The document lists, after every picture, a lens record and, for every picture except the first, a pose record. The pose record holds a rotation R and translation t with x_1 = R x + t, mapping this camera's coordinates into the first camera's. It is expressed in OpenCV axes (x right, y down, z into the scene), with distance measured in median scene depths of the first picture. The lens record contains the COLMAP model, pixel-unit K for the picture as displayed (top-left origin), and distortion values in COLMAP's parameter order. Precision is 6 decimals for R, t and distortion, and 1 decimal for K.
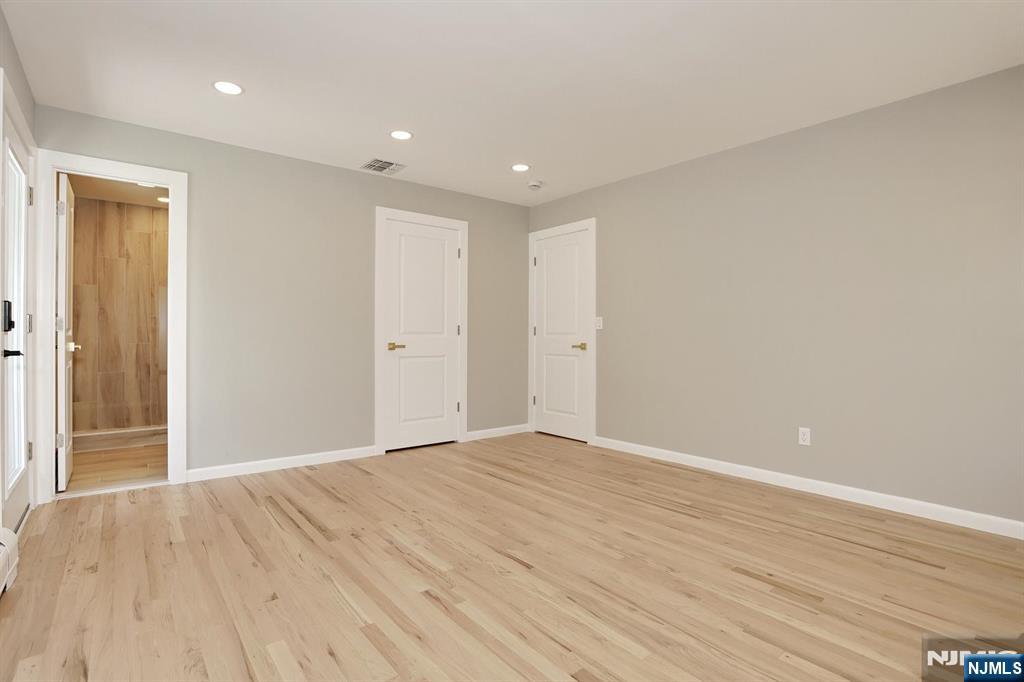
lens RADIAL K [[497.5, 0, 509.1], [0, 497.5, 340.0], [0, 0, 1]] dist [-0.076221, 0.033125]
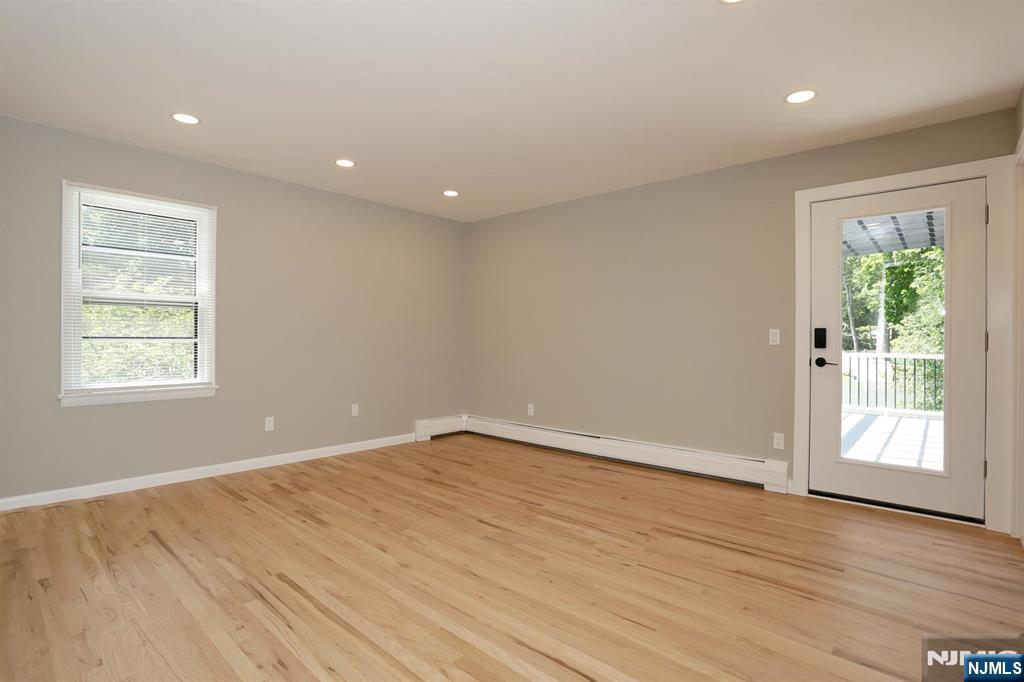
lens RADIAL K [[497.5, 0, 509.1], [0, 497.5, 340.0], [0, 0, 1]] dist [-0.076221, 0.033125]
pose [[-0.988304, -0.009542, -0.152196, 0.179511], [-0.010543, 0.999928, 0.005773, -0.042855], [0.152130, 0.007310, -0.988334, 2.422143]]
